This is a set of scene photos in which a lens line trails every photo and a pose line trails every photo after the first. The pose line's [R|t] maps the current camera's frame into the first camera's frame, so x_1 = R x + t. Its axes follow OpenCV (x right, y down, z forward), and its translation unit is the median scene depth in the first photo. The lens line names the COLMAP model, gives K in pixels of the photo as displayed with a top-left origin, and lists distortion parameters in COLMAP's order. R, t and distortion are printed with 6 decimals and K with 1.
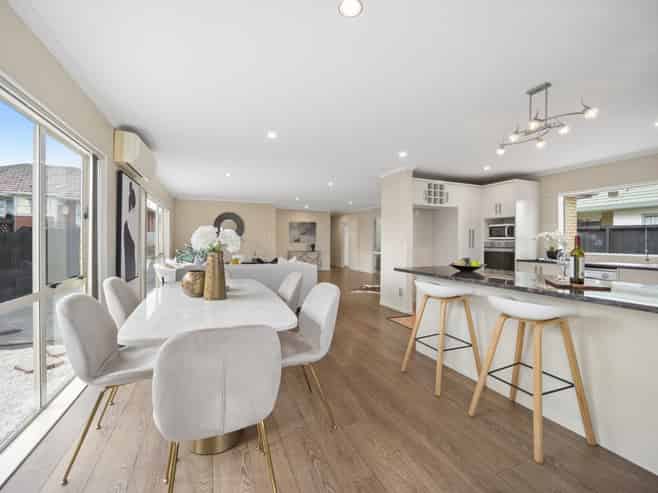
lens RADIAL K [[316.2, 0, 329.0], [0, 316.2, 246.5], [0, 0, 1]] dist [-0.000570, 0.000001]
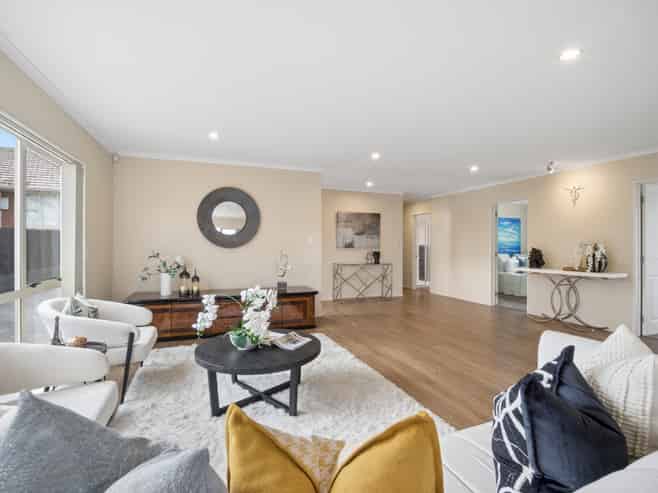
lens RADIAL K [[316.2, 0, 329.0], [0, 316.2, 246.5], [0, 0, 1]] dist [-0.000570, 0.000001]
pose [[0.999821, 0.007829, 0.017196, -0.144668], [-0.007964, 0.999938, 0.007819, -0.020581], [-0.017133, -0.007955, 0.999822, 0.435363]]
